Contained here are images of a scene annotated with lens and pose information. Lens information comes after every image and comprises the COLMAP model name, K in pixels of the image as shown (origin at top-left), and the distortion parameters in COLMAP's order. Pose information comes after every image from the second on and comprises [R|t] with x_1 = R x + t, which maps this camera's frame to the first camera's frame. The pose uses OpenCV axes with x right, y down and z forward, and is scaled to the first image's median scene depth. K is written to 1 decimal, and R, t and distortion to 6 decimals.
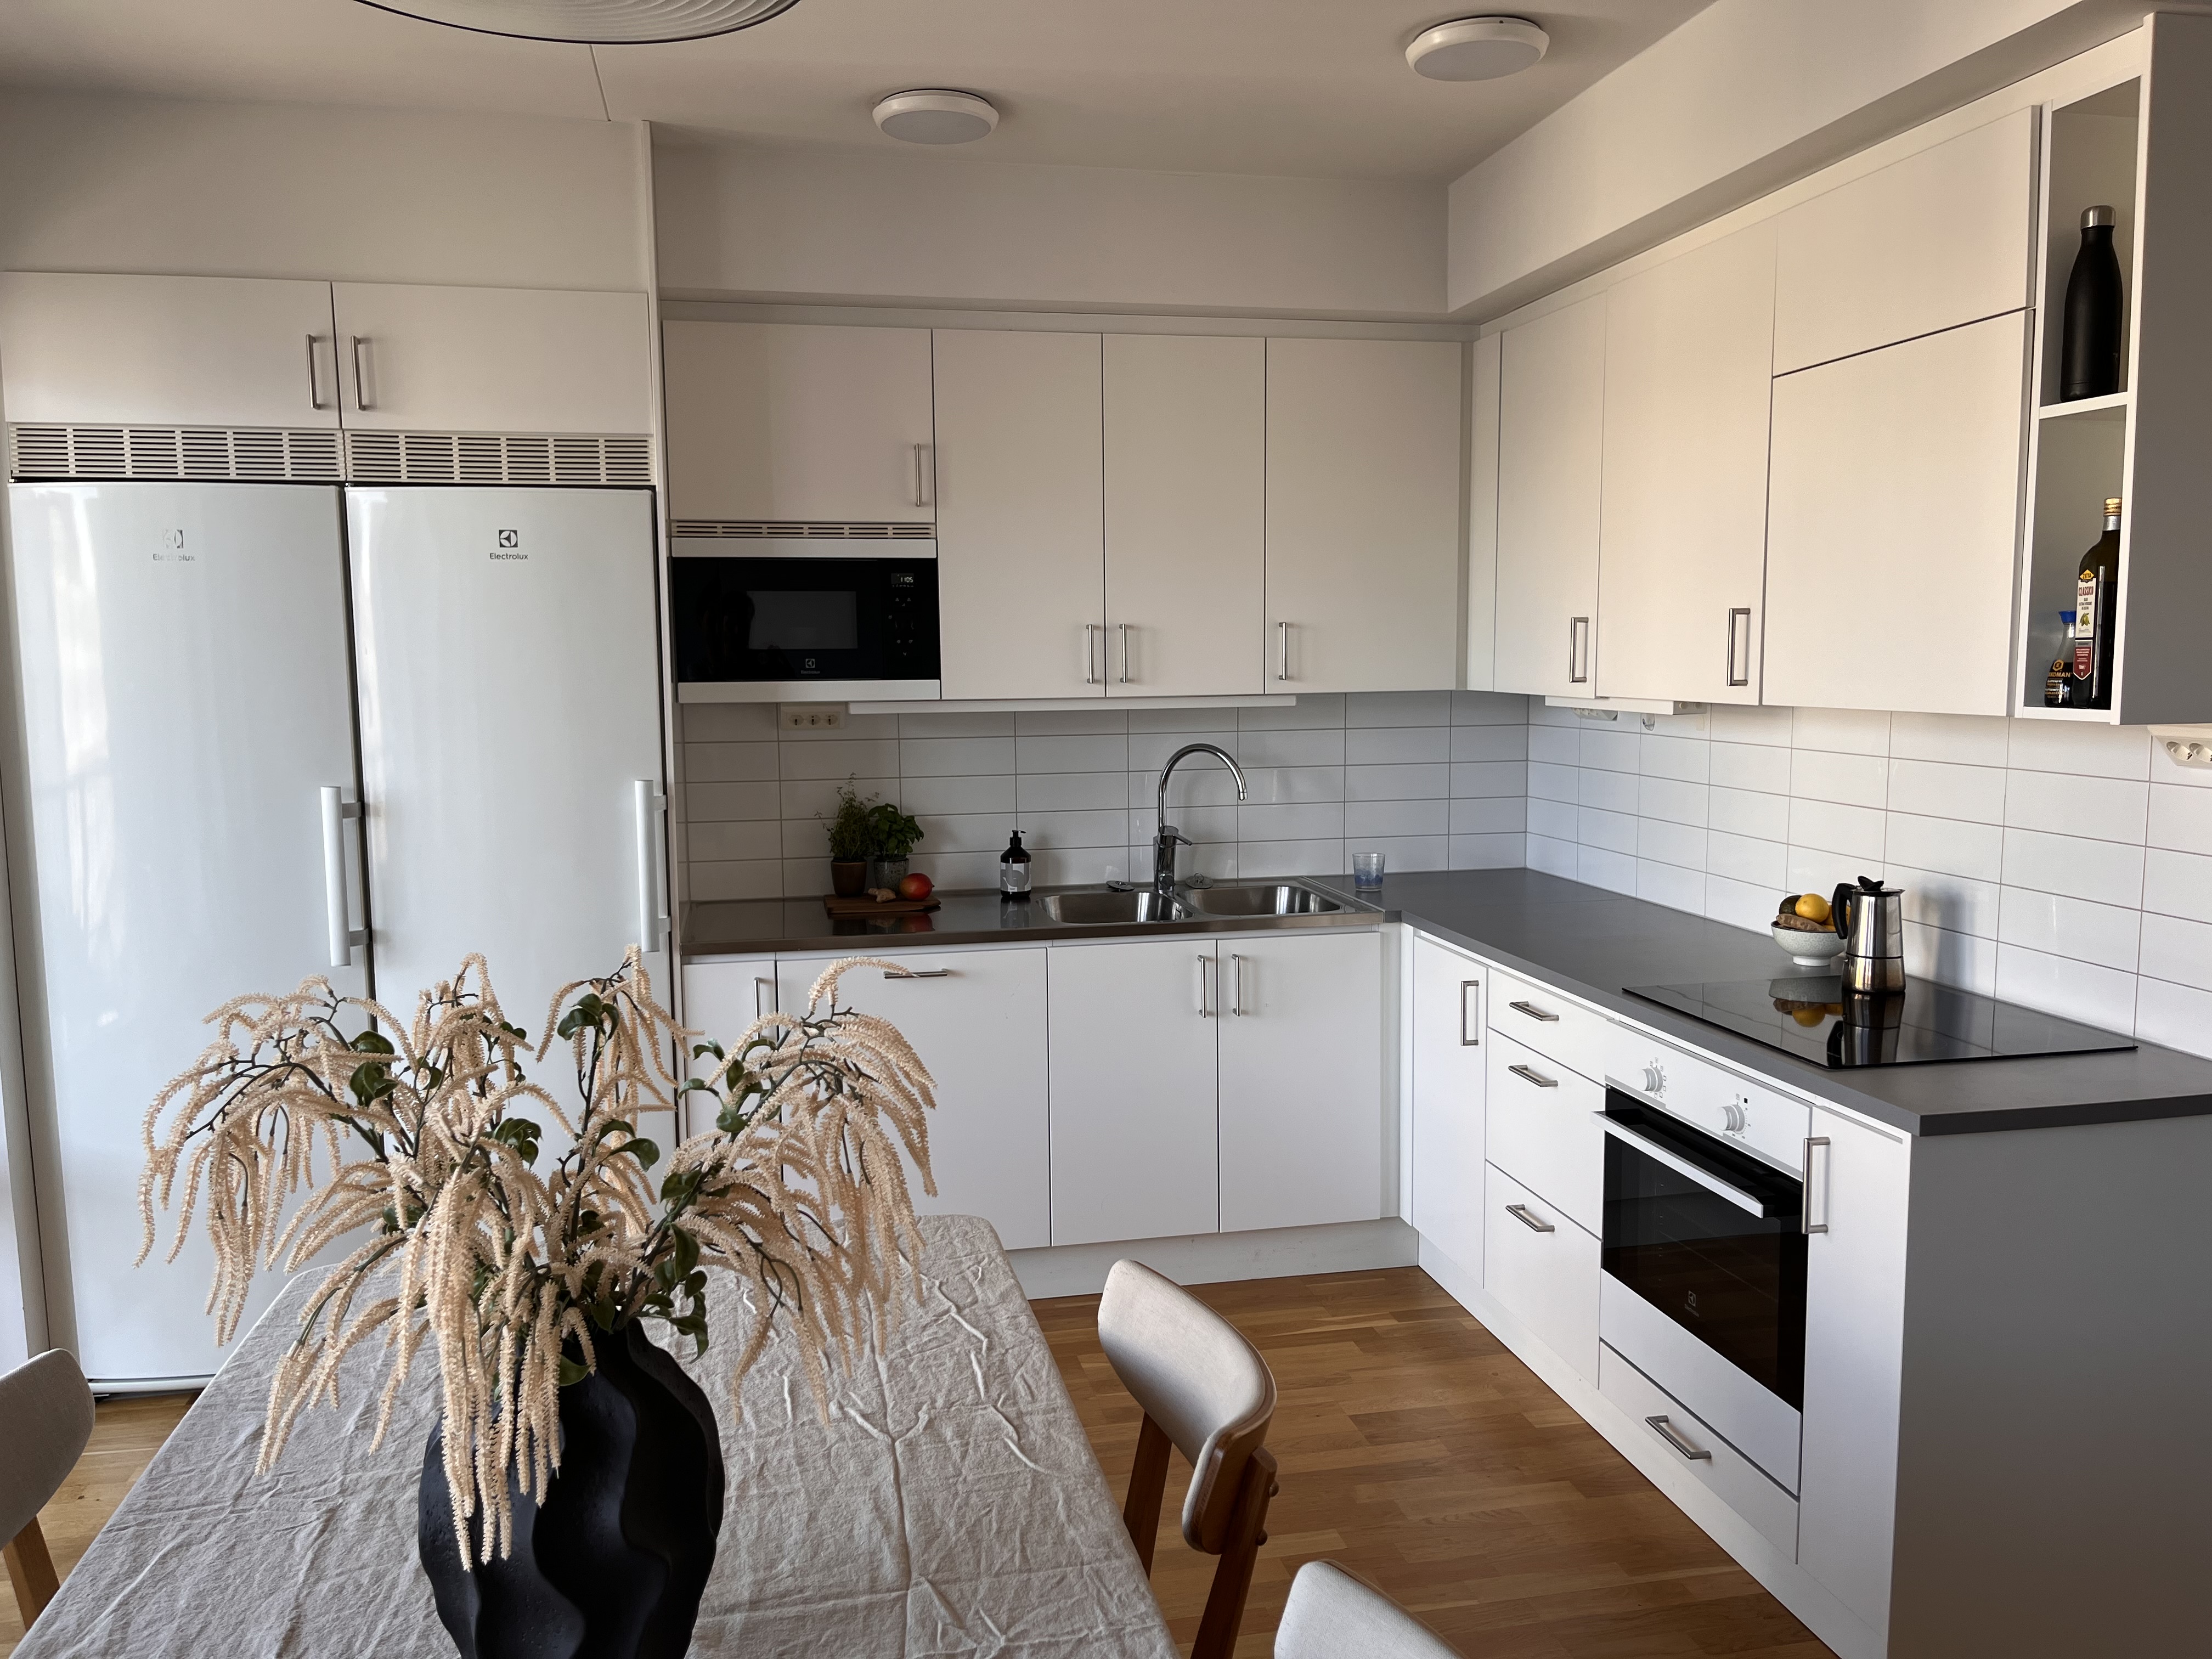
lens RADIAL K [[1688.0, 0, 1106.0], [0, 1688.0, 829.5], [0, 0, 1]] dist [-0.007634, -0.008782]
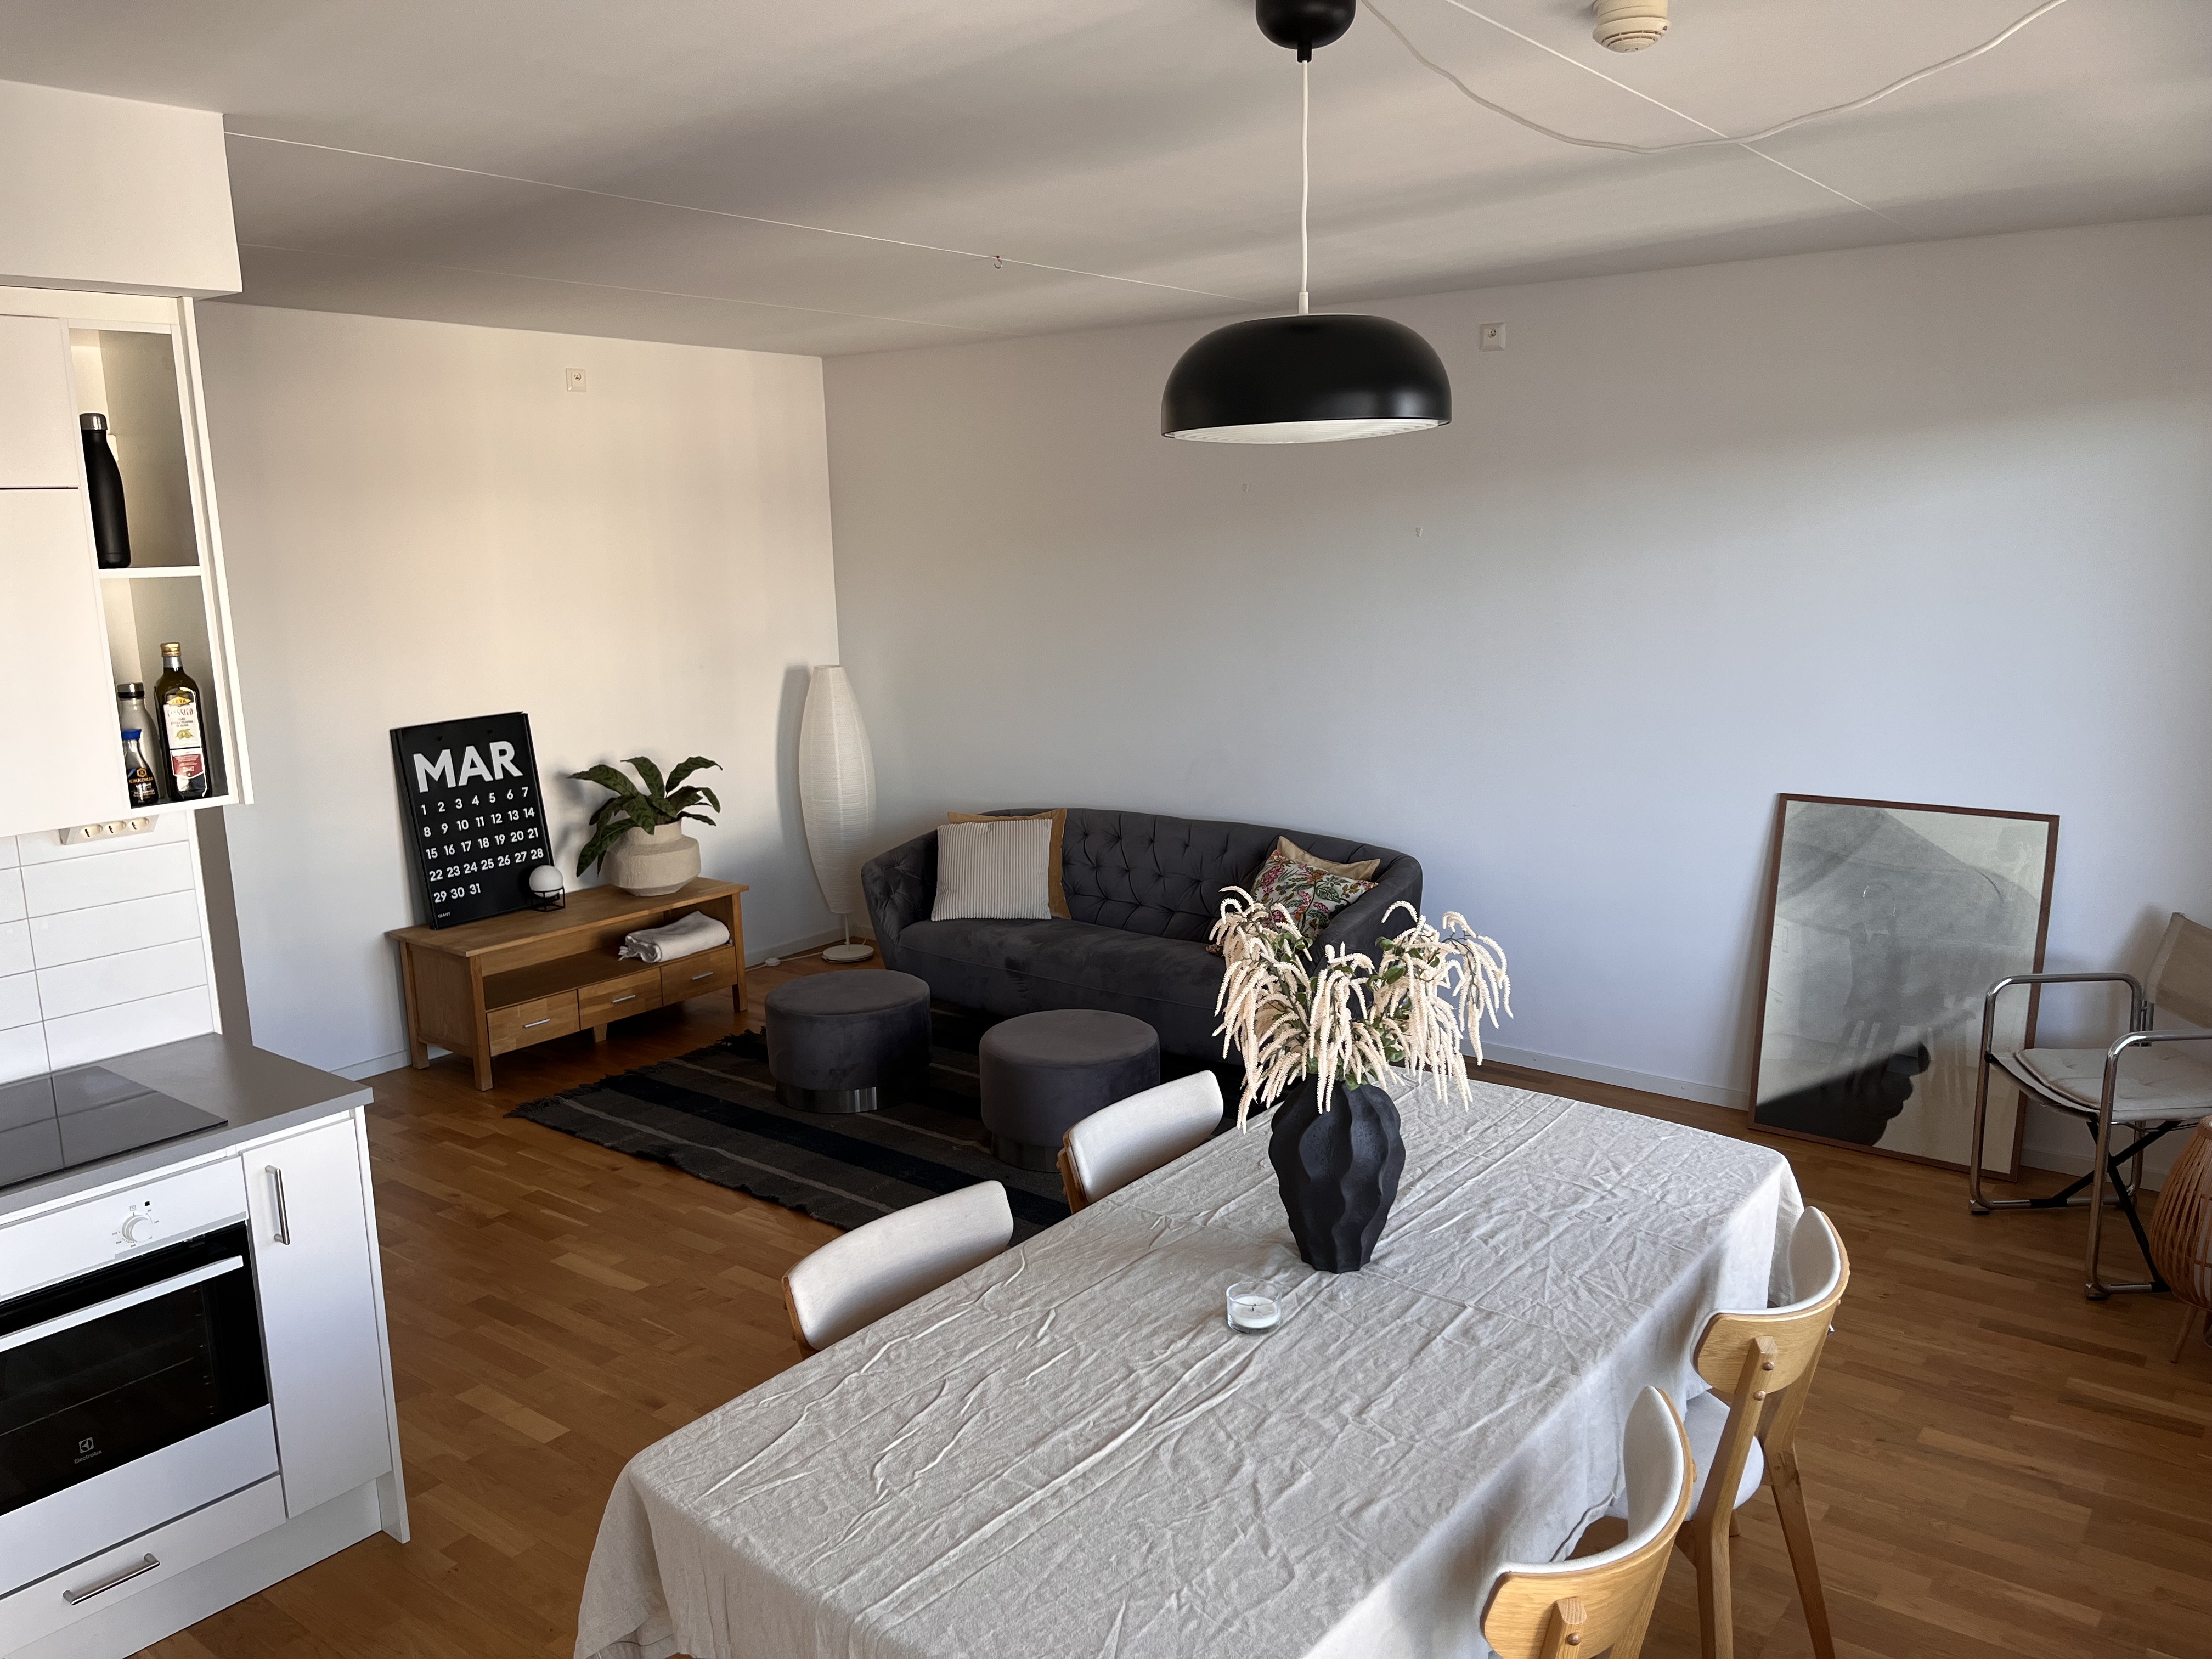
lens RADIAL K [[1688.0, 0, 1106.0], [0, 1688.0, 829.5], [0, 0, 1]] dist [-0.007634, -0.008782]
pose [[-0.642528, -0.110696, 0.758225, -0.921798], [0.114561, 0.964512, 0.237893, -0.292649], [-0.757650, 0.239715, -0.607044, 1.307267]]
